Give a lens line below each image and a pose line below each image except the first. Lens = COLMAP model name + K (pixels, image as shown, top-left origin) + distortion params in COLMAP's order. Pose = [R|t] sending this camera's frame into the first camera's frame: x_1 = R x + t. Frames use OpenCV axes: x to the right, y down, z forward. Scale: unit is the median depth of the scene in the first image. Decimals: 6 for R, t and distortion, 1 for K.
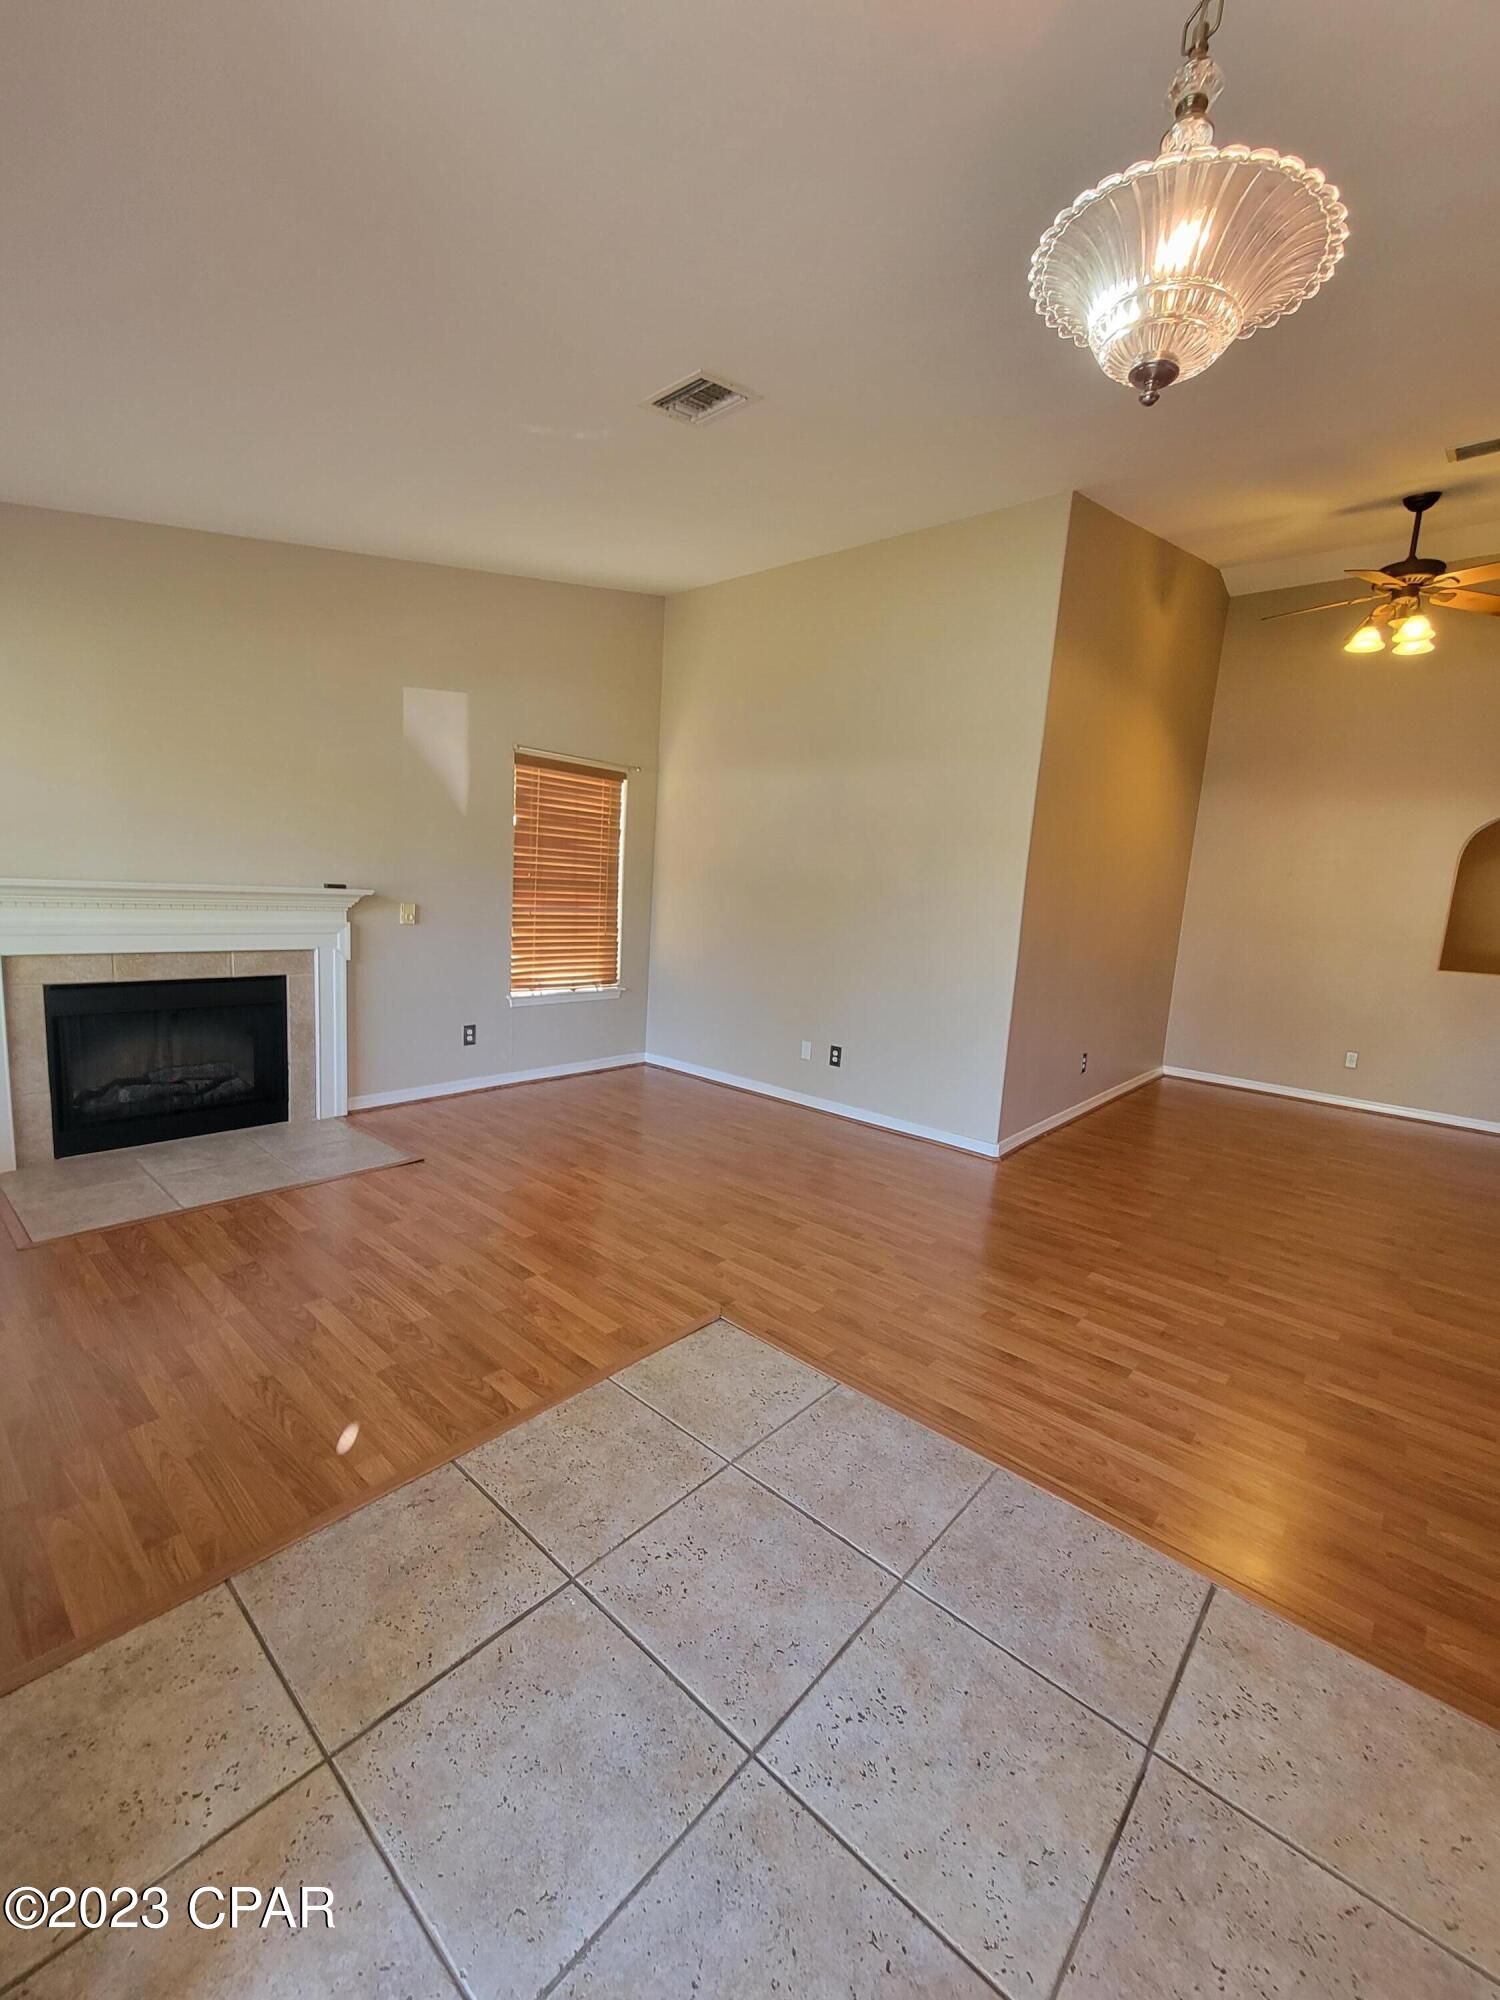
lens RADIAL K [[813.4, 0, 727.3], [0, 813.4, 999.9], [0, 0, 1]] dist [0.000527, -0.002917]
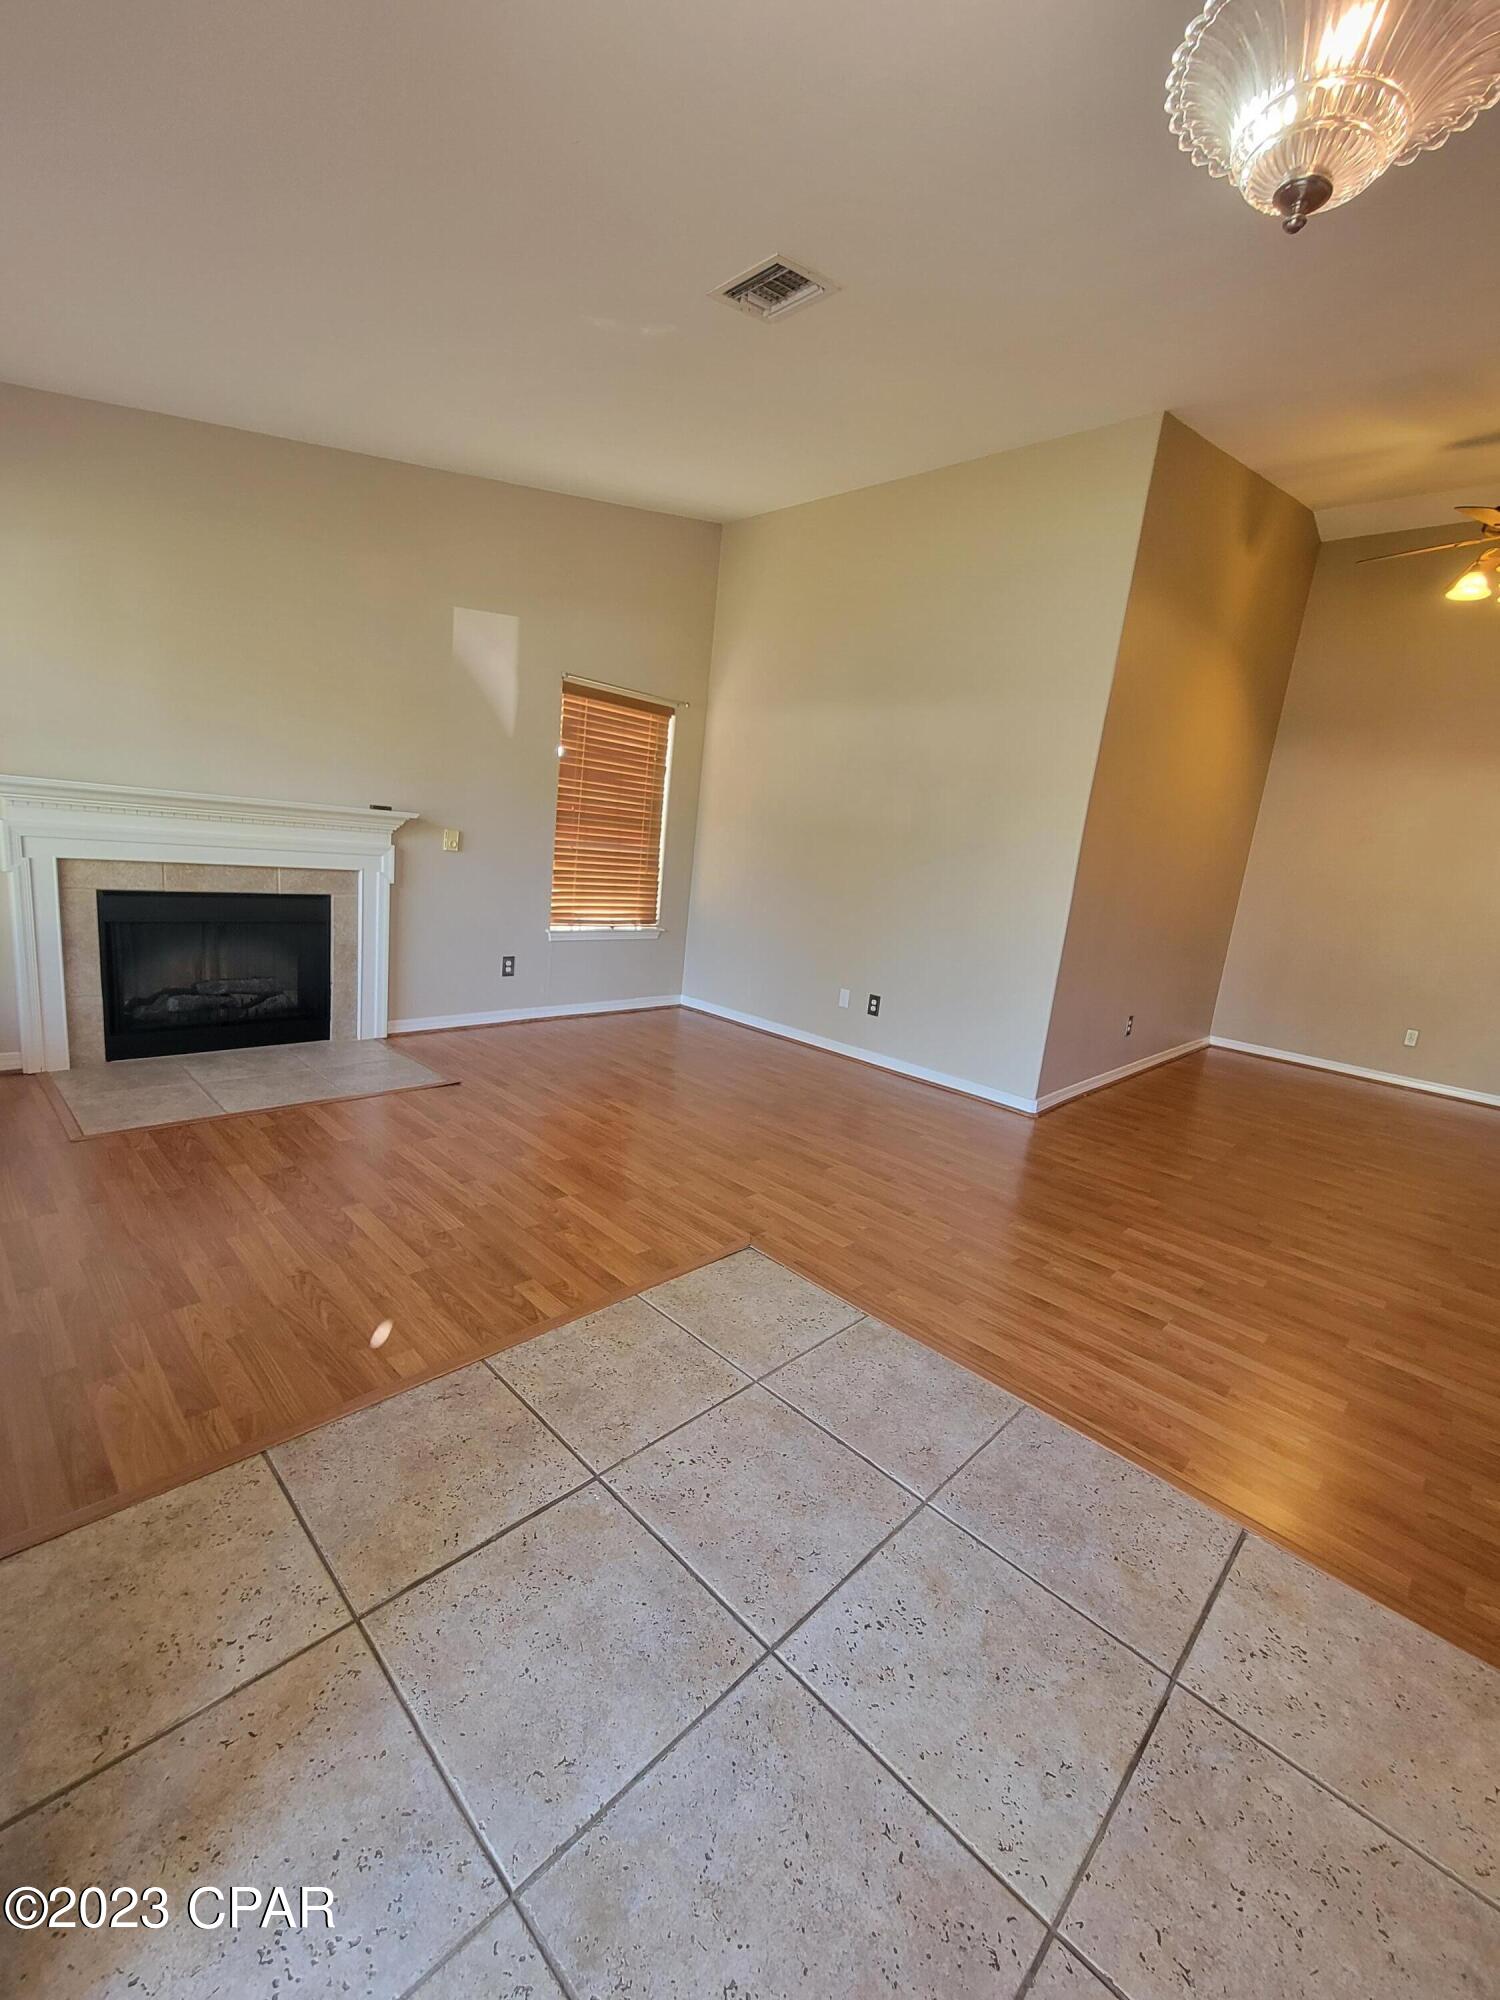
lens RADIAL K [[813.6, 0, 726.5], [0, 813.6, 999.0], [0, 0, 1]] dist [0.000327, -0.002778]
pose [[0.997995, 0.048662, -0.040471, -0.009918], [-0.046563, 0.997599, 0.051269, 0.034051], [0.042868, -0.049282, 0.997865, 0.015116]]
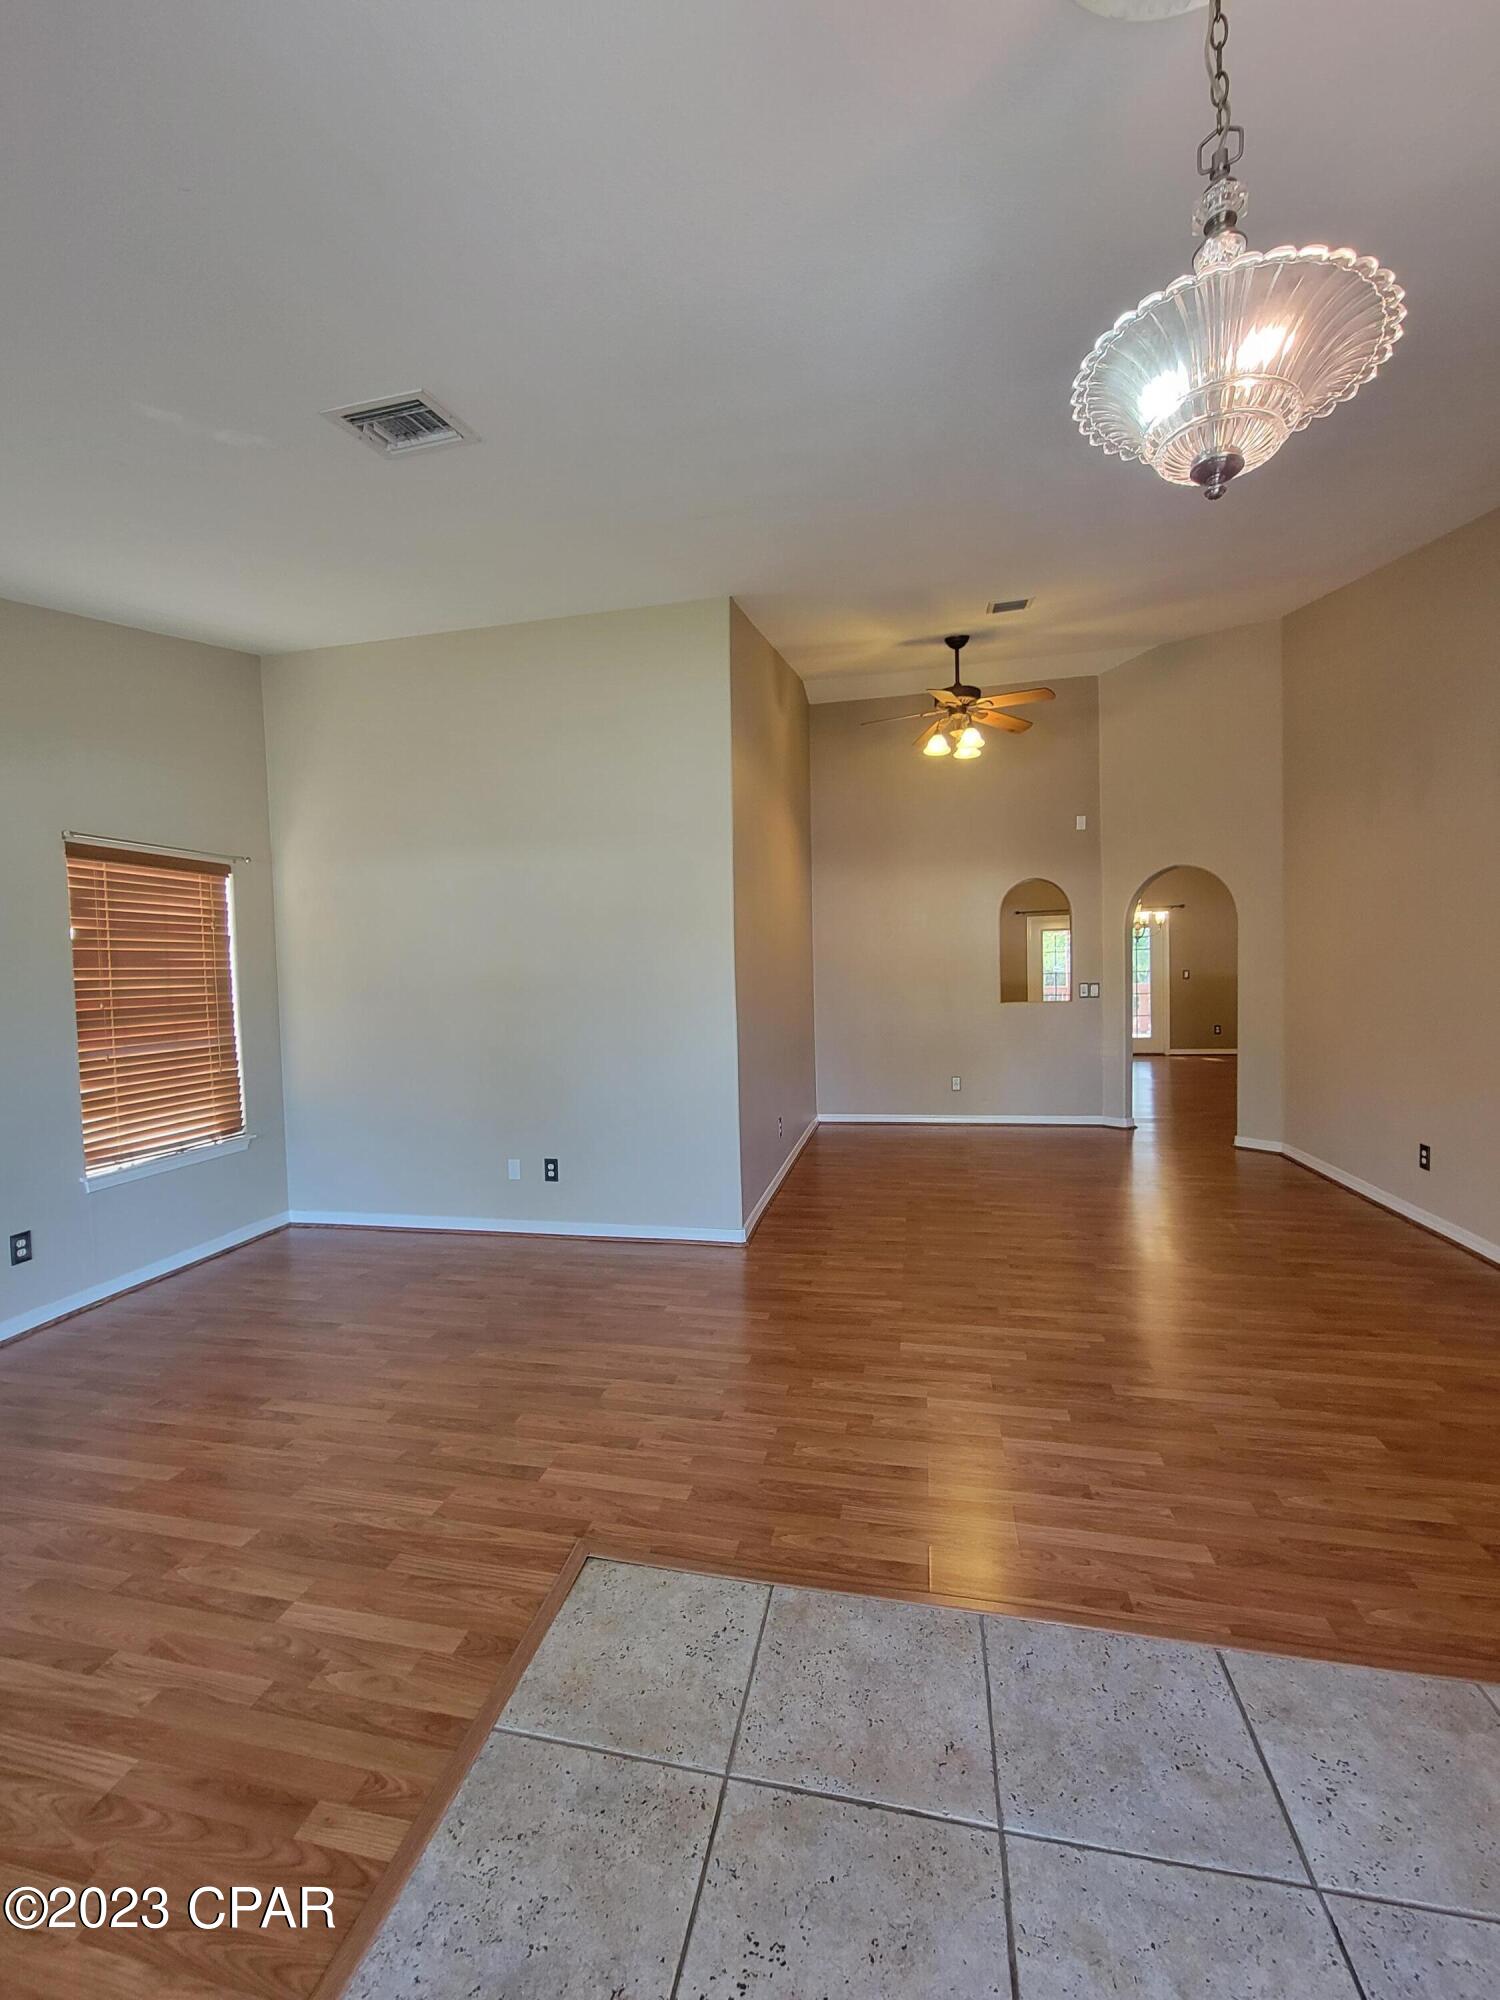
lens RADIAL K [[817.6, 0, 732.6], [0, 817.6, 998.6], [0, 0, 1]] dist [0.003596, -0.003768]
pose [[0.870822, -0.101764, 0.480950, -0.188489], [0.148565, 0.987072, -0.060143, -0.058523], [-0.468612, 0.123827, 0.874682, 0.173597]]
